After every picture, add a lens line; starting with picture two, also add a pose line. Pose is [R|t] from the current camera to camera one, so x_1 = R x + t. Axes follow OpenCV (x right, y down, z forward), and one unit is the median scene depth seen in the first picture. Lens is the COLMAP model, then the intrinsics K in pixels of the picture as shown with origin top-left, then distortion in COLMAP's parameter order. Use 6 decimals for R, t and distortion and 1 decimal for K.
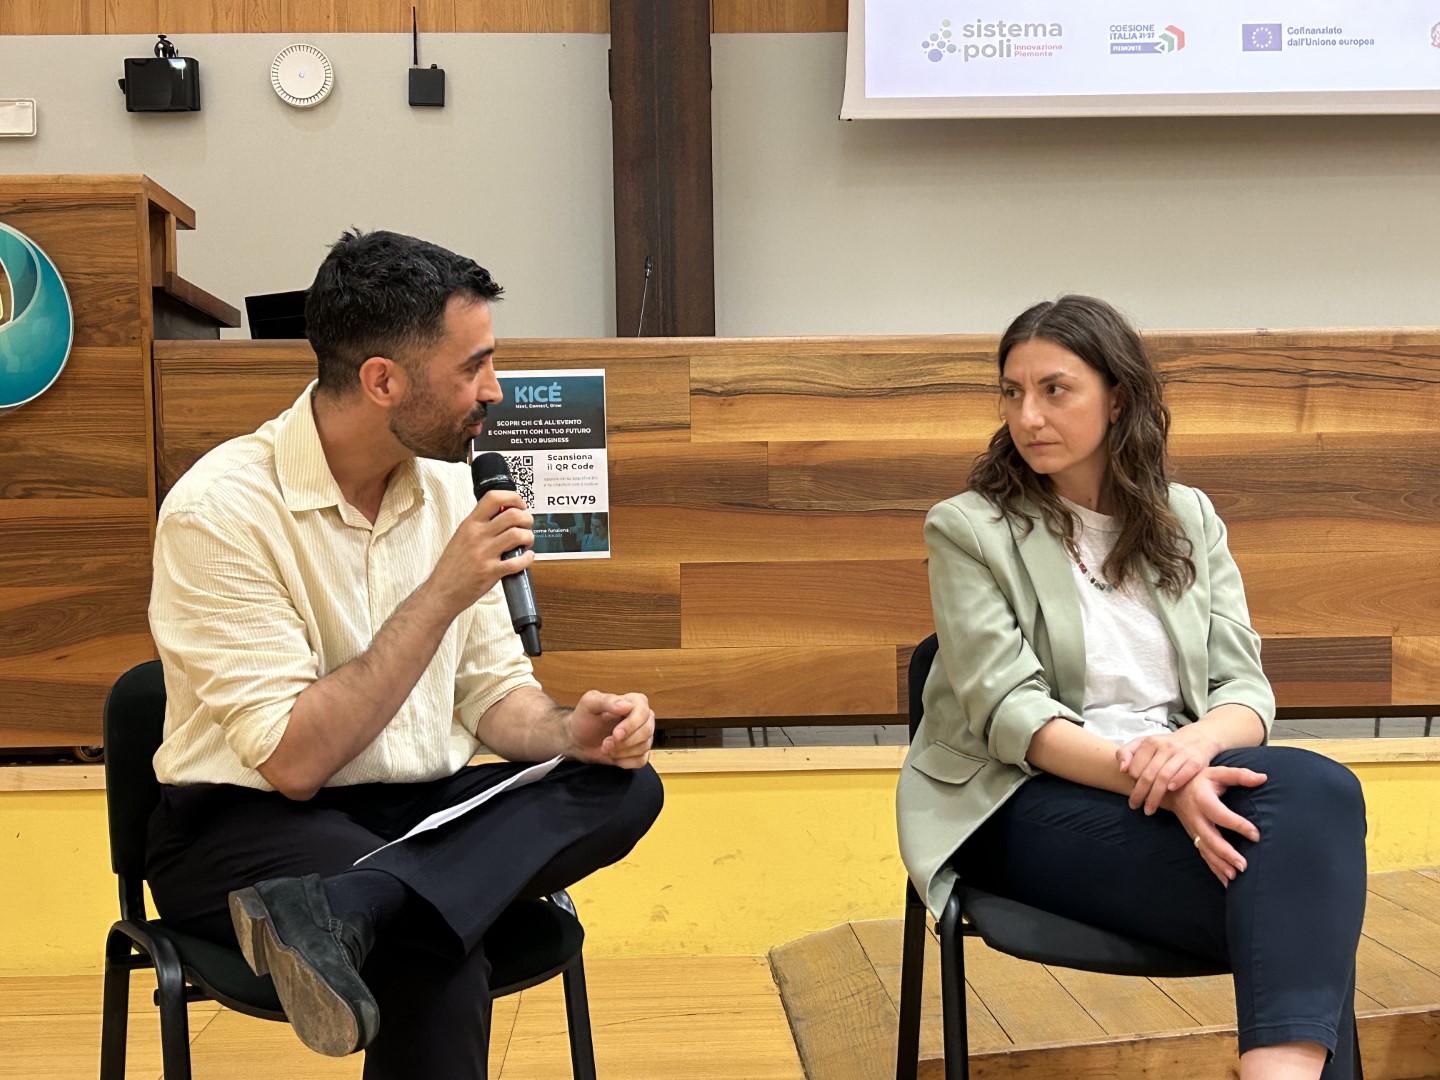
lens RADIAL K [[1796.8, 0, 715.5], [0, 1796.8, 560.4], [0, 0, 1]] dist [0.159576, -0.471972]
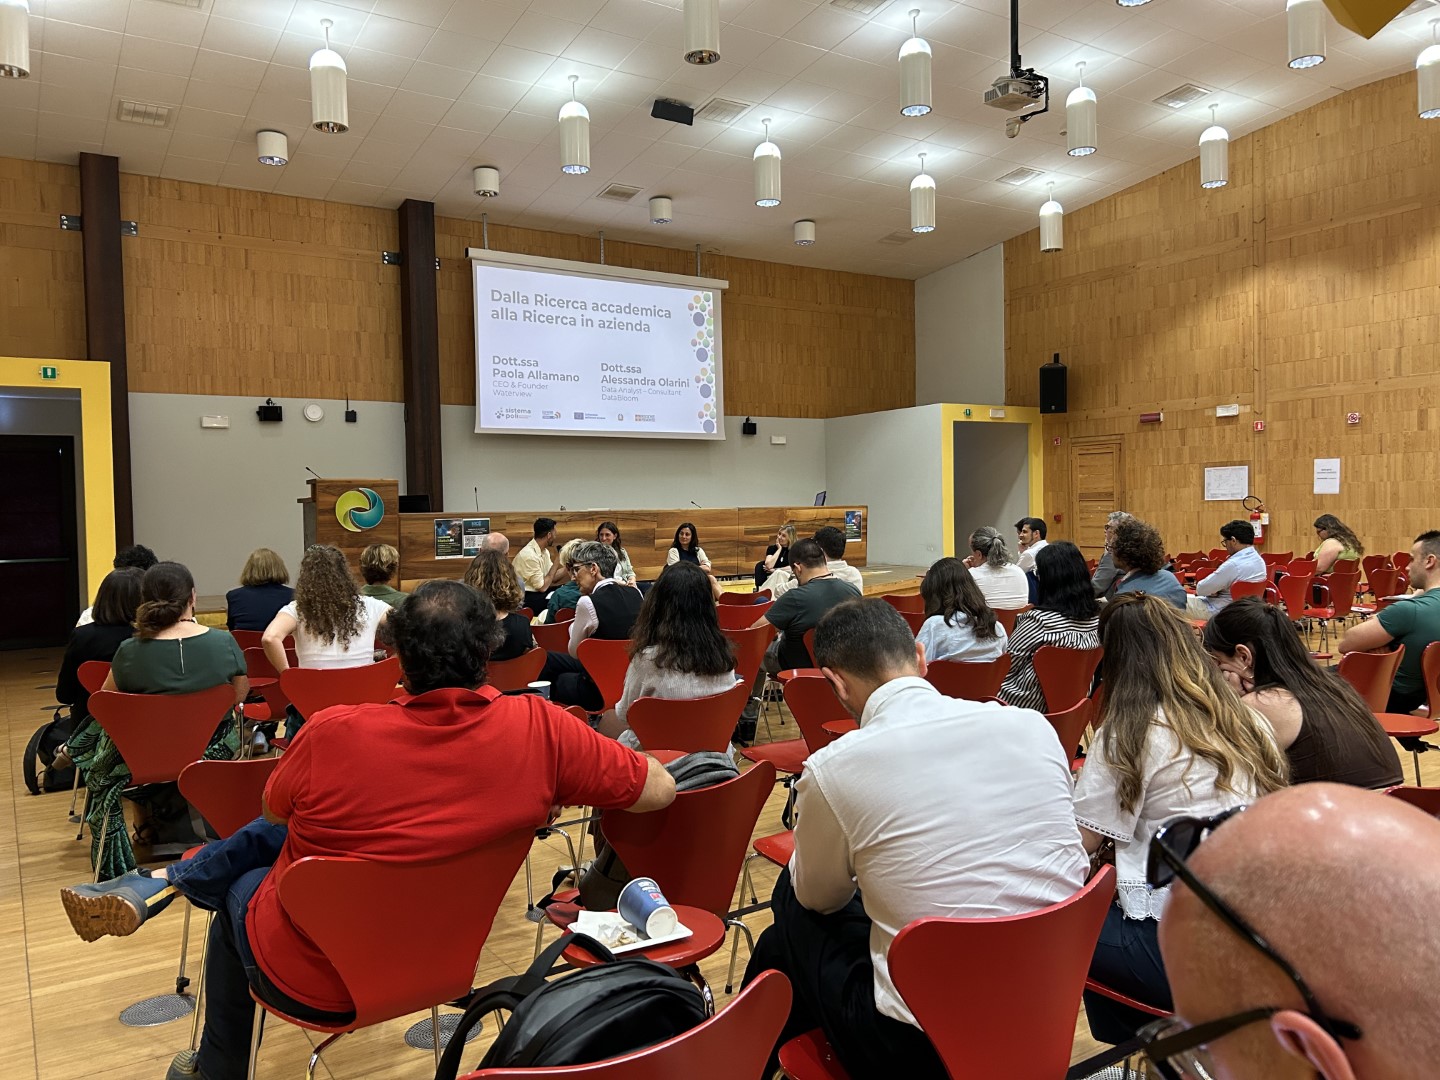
lens RADIAL K [[1096.1, 0, 720.0], [0, 1096.1, 540.0], [0, 0, 1]] dist [0.097693, -0.204819]
pose [[0.851970, -0.015596, 0.523358, -1.081129], [0.012040, 0.999876, 0.010197, -0.068870], [-0.523452, -0.002386, 0.852052, -1.853180]]
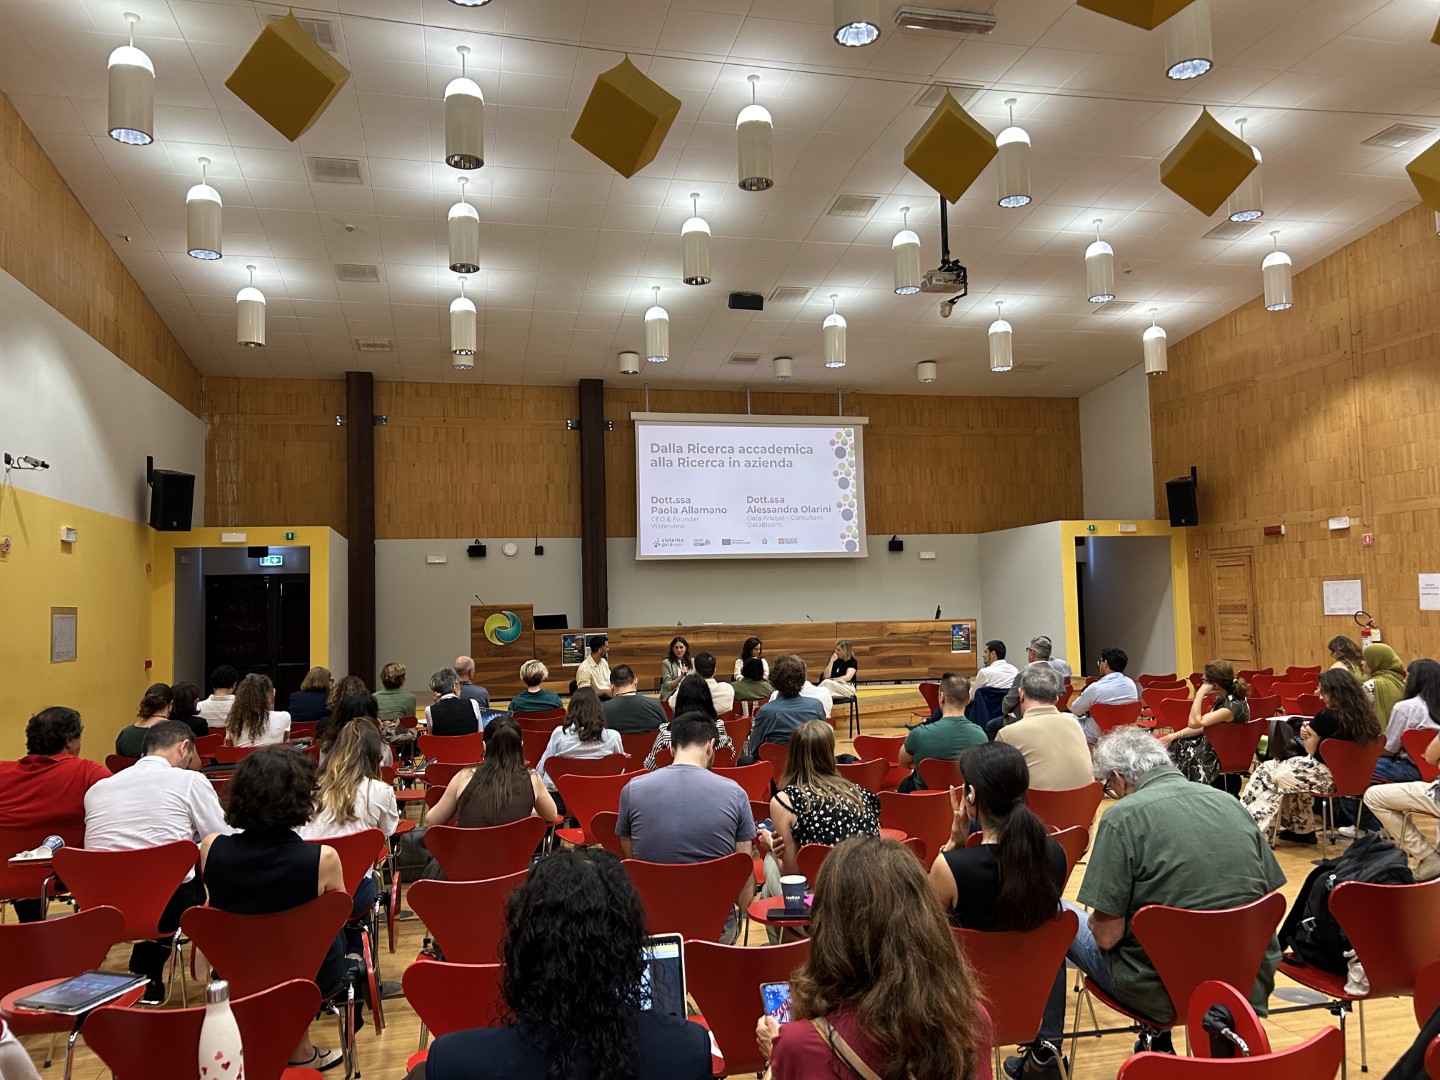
lens RADIAL K [[1099.9, 0, 720.0], [0, 1099.9, 540.0], [0, 0, 1]] dist [0.165750, -0.364517]
pose [[0.980137, 0.004214, 0.198275, -0.424711], [0.011225, 0.996993, -0.076681, -0.128476], [-0.198002, 0.077383, 0.977142, -2.733091]]
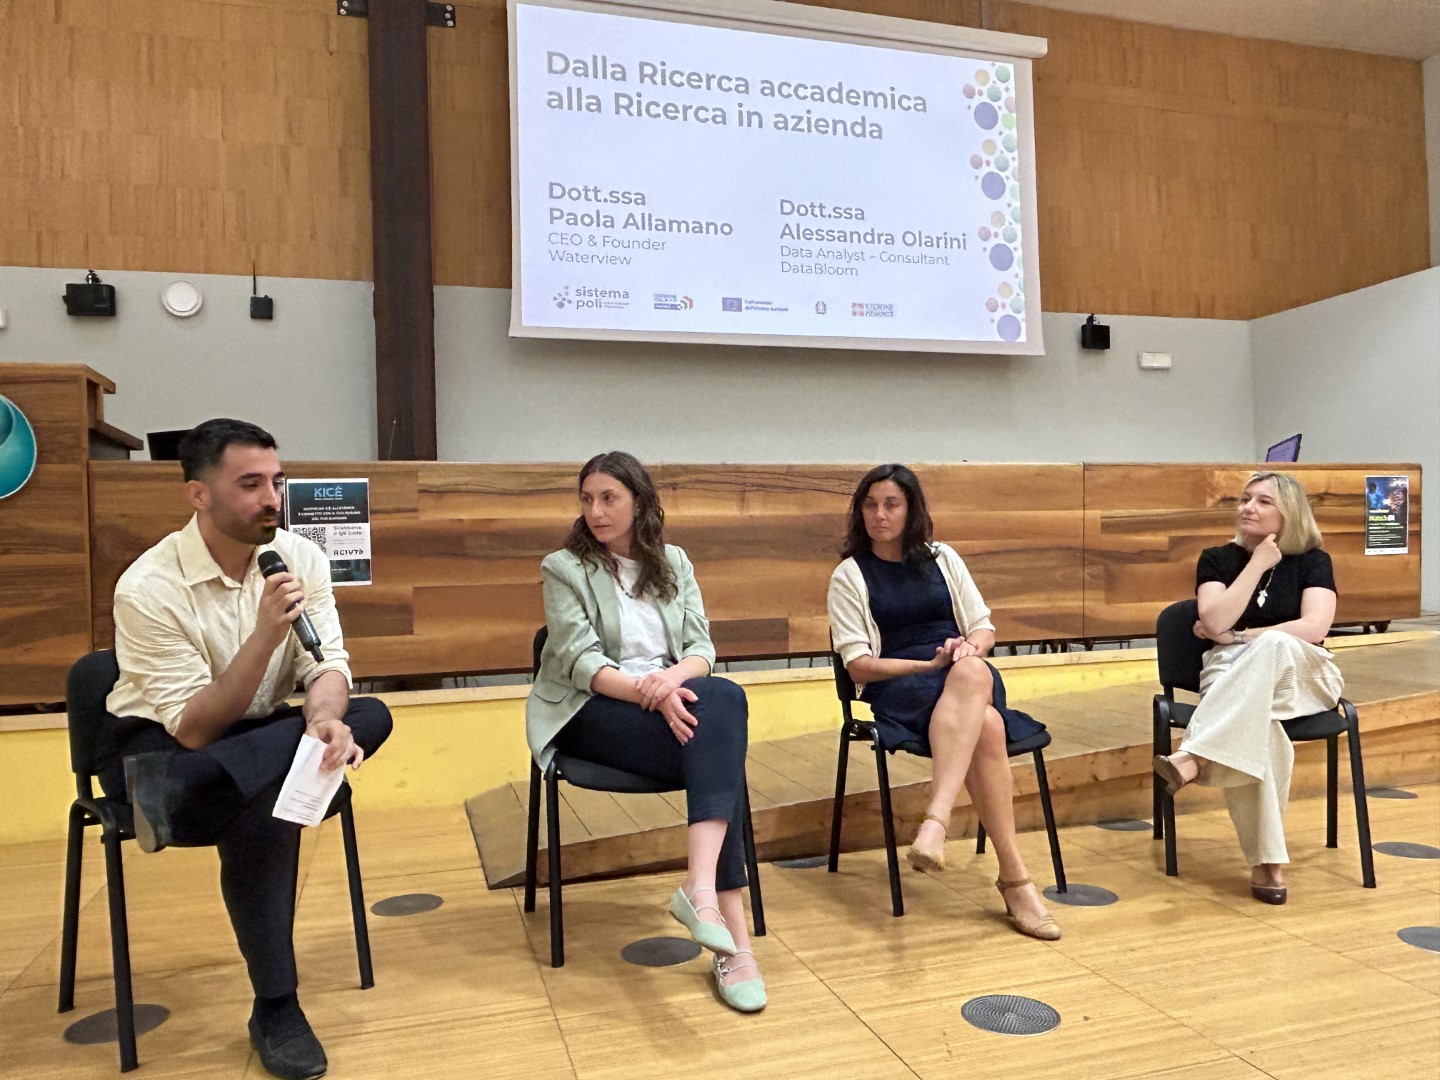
lens RADIAL K [[1045.6, 0, 711.8], [0, 1045.6, 539.1], [0, 0, 1]] dist [0.017440, -0.041985]
pose [[0.969241, -0.005682, 0.246046, 0.012427], [0.014438, 0.999324, -0.033796, -0.006390], [-0.245688, 0.036308, 0.968669, -0.081752]]
